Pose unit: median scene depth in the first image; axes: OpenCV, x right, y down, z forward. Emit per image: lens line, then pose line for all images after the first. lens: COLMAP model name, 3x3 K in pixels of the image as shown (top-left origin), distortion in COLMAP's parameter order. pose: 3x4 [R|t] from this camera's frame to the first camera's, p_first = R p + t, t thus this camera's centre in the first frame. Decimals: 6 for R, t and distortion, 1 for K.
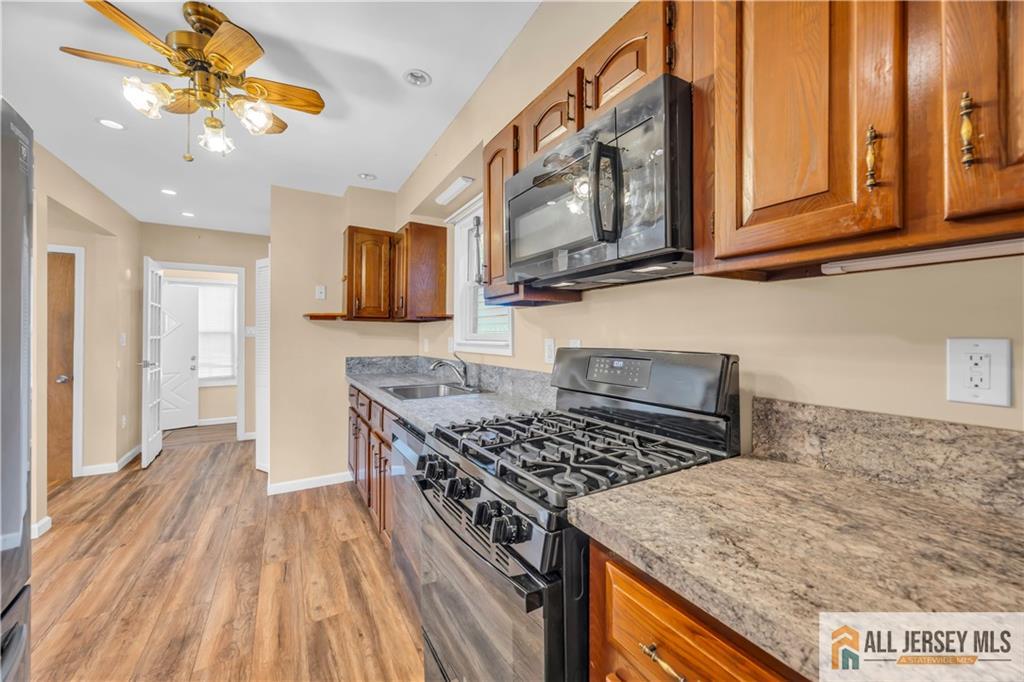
lens RADIAL K [[392.7, 0, 516.6], [0, 392.7, 333.5], [0, 0, 1]] dist [-0.002444, 0.000225]
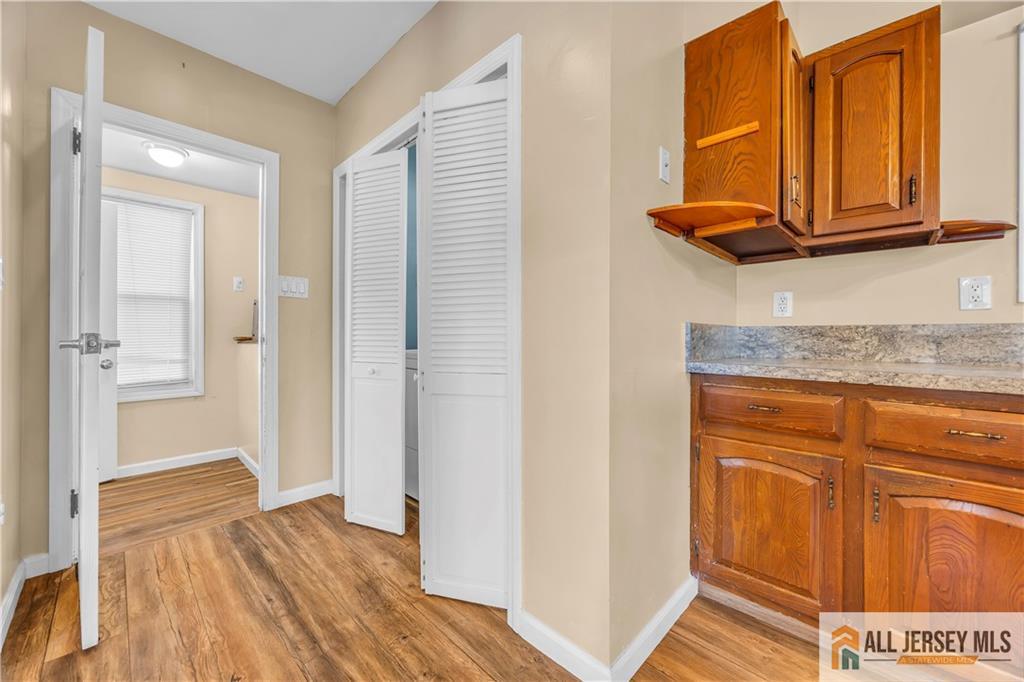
lens RADIAL K [[392.7, 0, 516.8], [0, 392.7, 333.5], [0, 0, 1]] dist [-0.002444, 0.000225]
pose [[0.962723, 0.003352, 0.270467, -1.147497], [-0.005314, 0.999965, 0.006521, 0.108207], [-0.270435, -0.007715, 0.962707, 0.961168]]
